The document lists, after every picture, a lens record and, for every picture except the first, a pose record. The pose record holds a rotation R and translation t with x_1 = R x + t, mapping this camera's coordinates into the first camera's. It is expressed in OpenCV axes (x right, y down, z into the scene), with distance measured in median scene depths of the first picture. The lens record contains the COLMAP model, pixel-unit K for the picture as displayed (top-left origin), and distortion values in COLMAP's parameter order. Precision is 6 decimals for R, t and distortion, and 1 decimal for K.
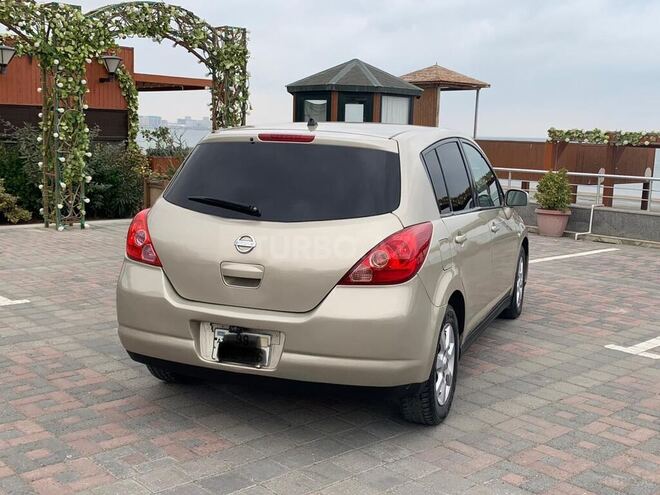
lens RADIAL K [[786.9, 0, 334.0], [0, 786.9, 244.7], [0, 0, 1]] dist [0.034348, 0.000000]
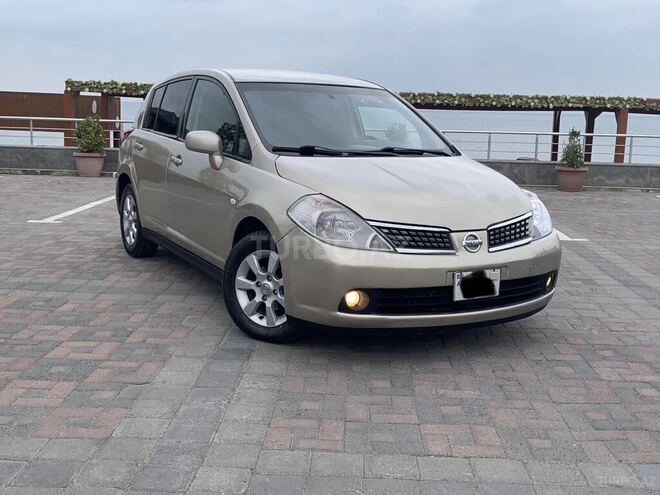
lens RADIAL K [[786.9, 0, 331.4], [0, 786.9, 241.2], [0, 0, 1]] dist [0.034348, 0.000000]
pose [[0.701272, -0.127827, 0.701340, -0.408457], [0.093204, 0.991789, 0.087569, 0.020107], [-0.706775, 0.003958, 0.707427, -0.047450]]
